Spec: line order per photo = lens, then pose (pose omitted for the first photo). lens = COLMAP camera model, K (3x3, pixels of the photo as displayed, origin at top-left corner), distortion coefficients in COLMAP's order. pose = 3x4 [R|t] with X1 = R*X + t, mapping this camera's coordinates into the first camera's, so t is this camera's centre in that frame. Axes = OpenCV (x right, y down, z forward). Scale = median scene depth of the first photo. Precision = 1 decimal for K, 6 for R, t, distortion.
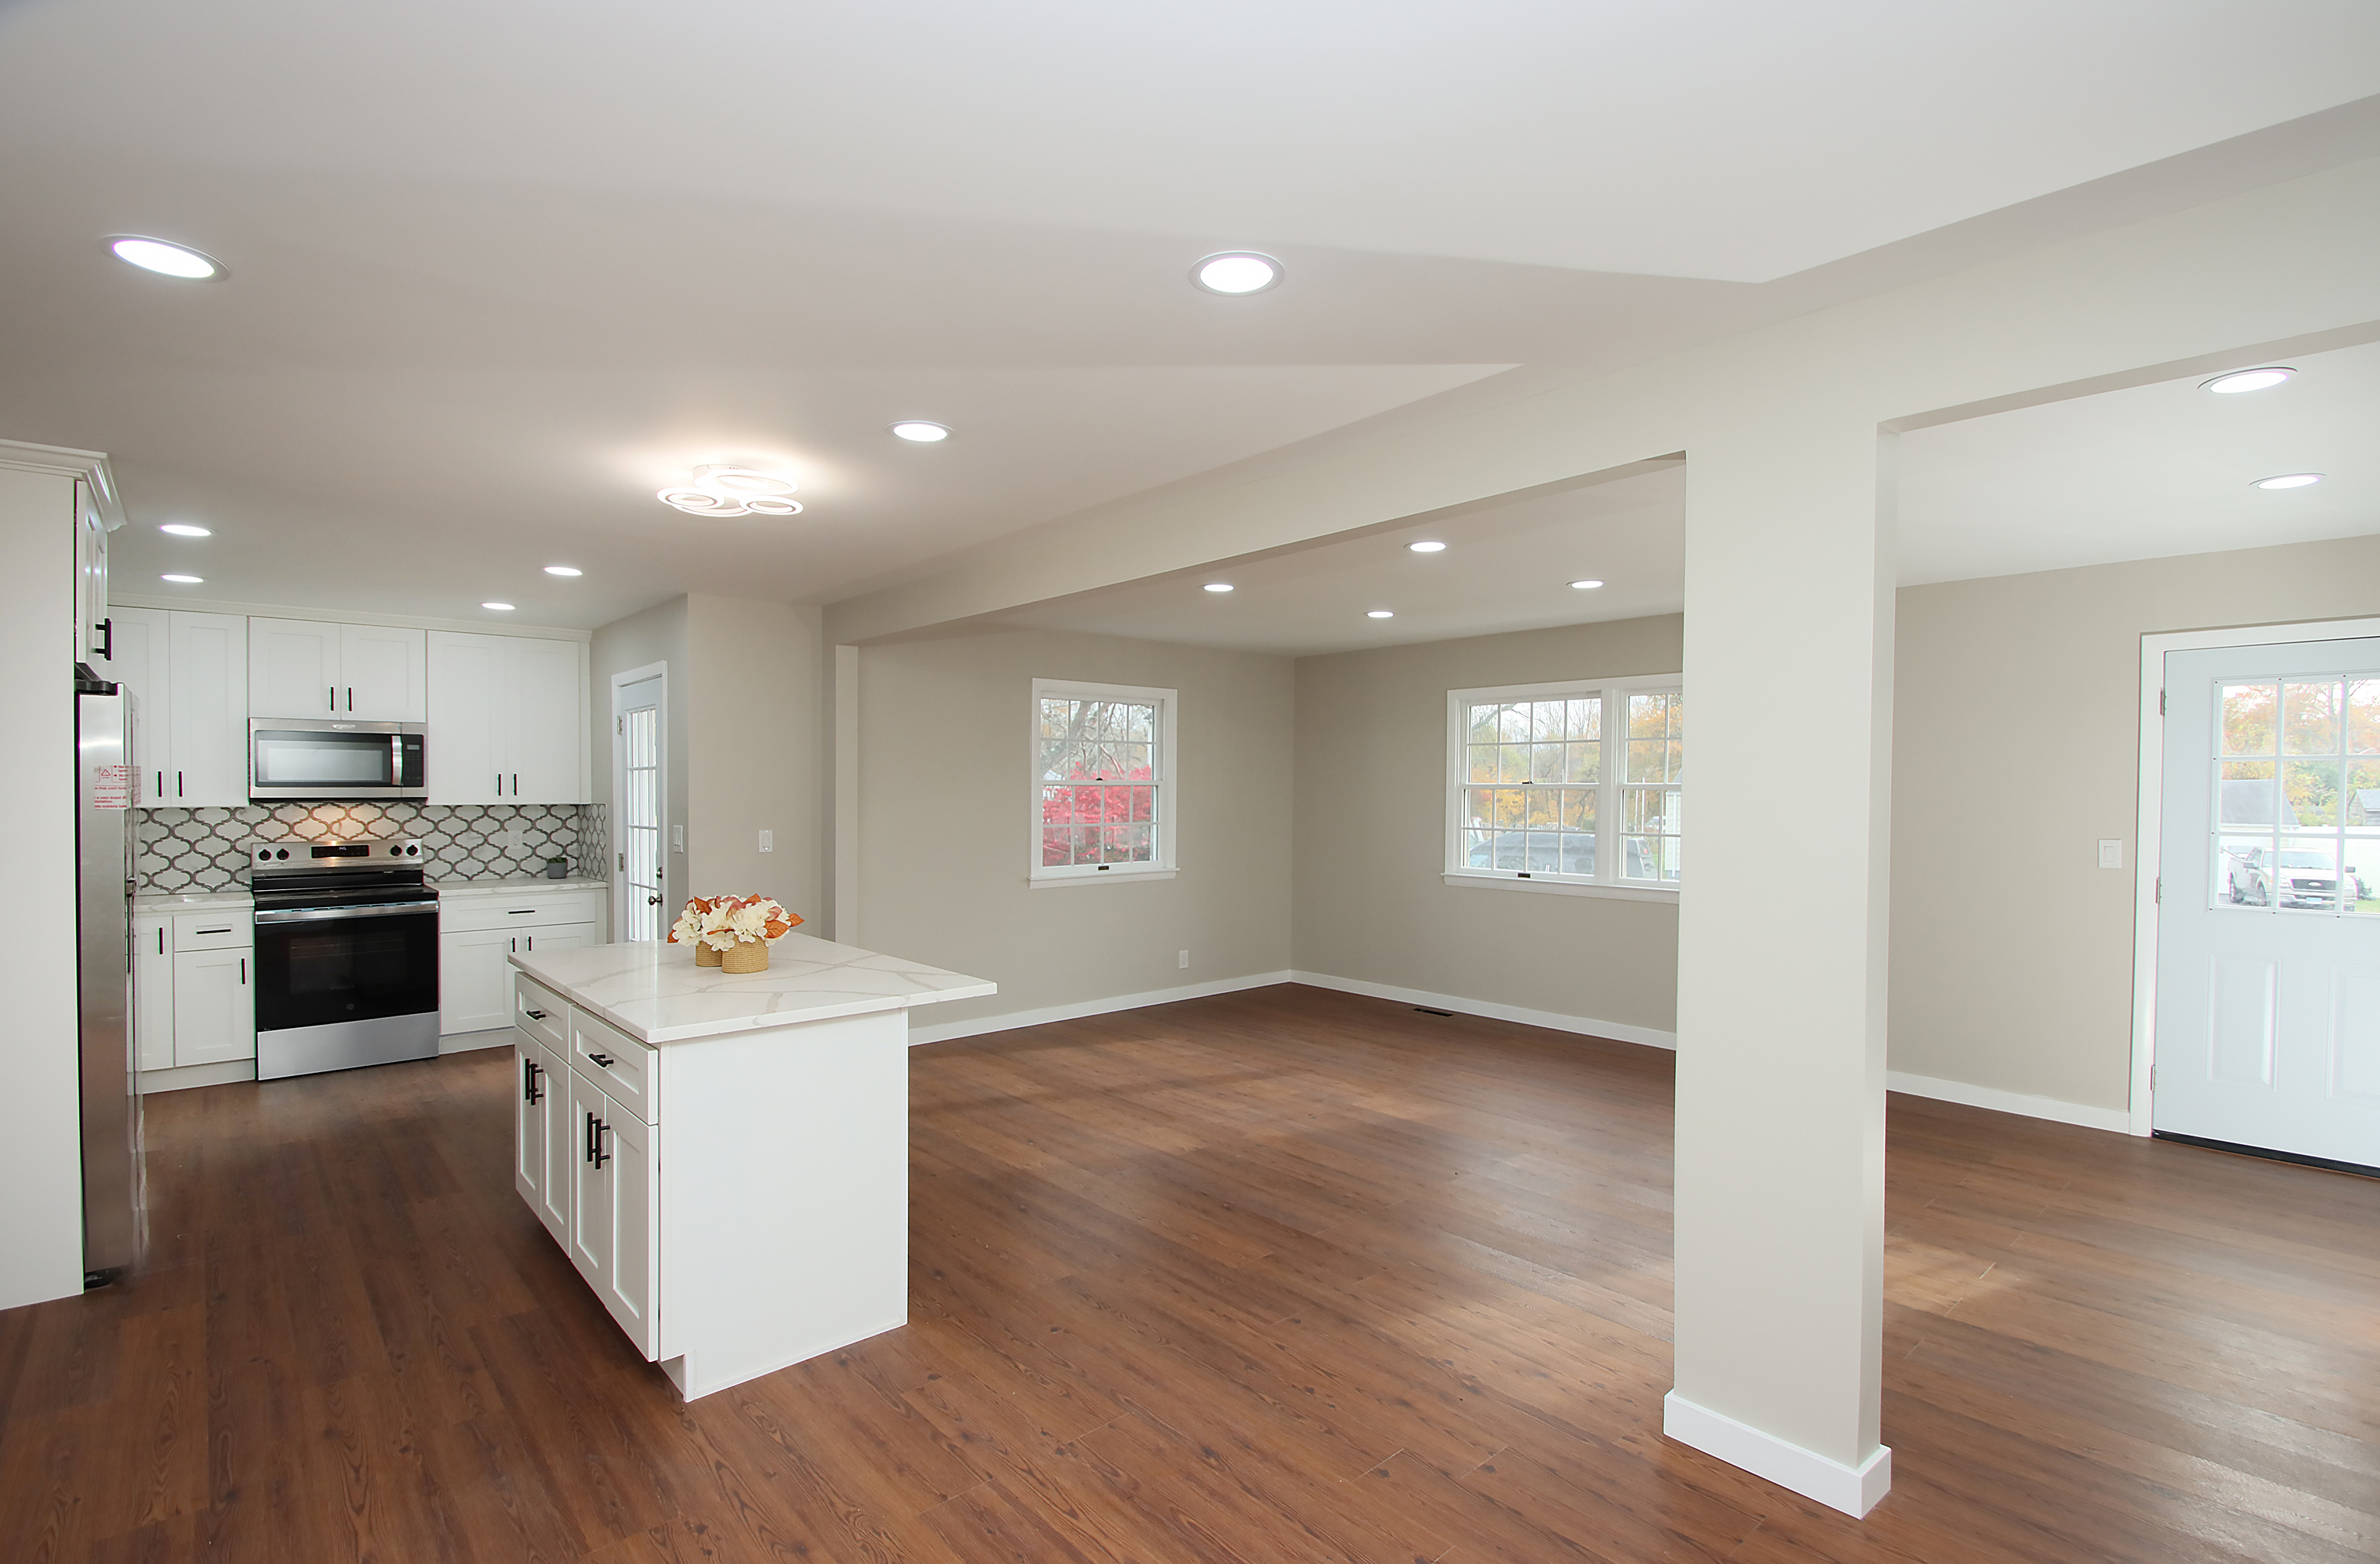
lens RADIAL K [[1108.8, 0, 1199.0], [0, 1108.8, 754.4], [0, 0, 1]] dist [0.022276, -0.023672]
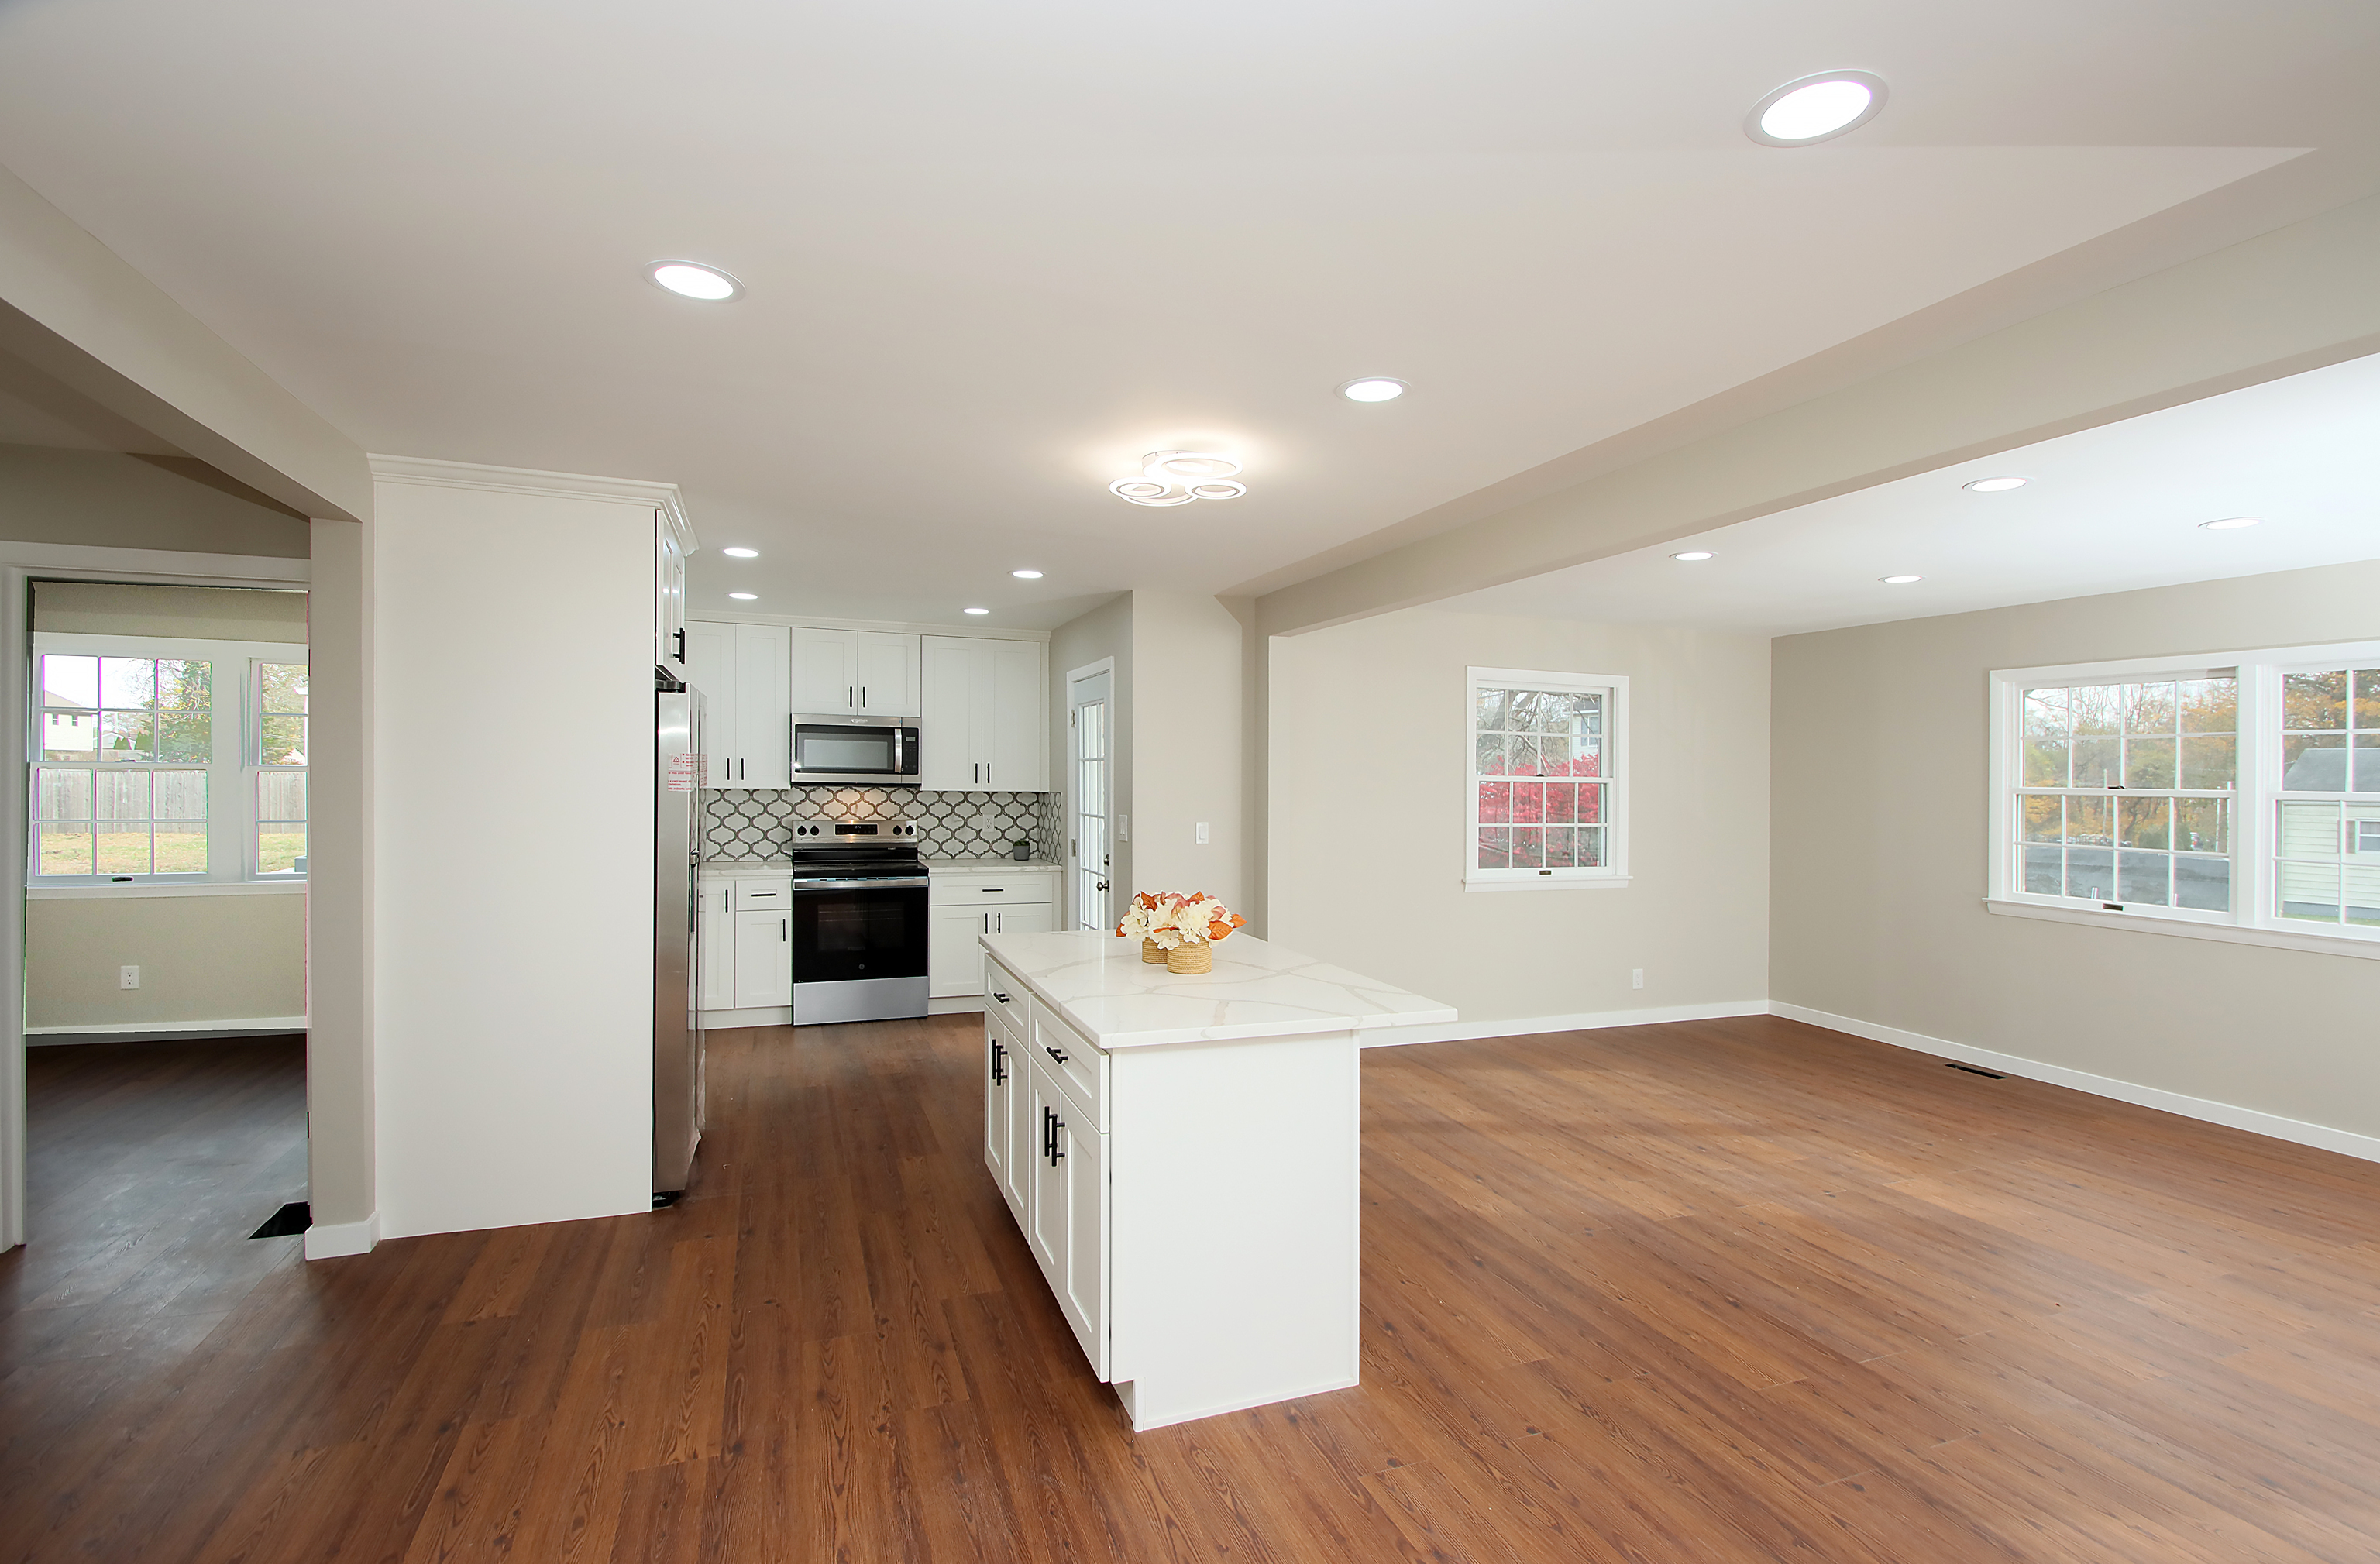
lens RADIAL K [[1108.8, 0, 1199.0], [0, 1108.8, 754.4], [0, 0, 1]] dist [0.022276, -0.023672]
pose [[0.933677, 0.007044, -0.358046, -0.056150], [-0.004619, 0.999960, 0.007627, -0.001120], [0.358086, -0.005468, 0.933673, 0.104152]]
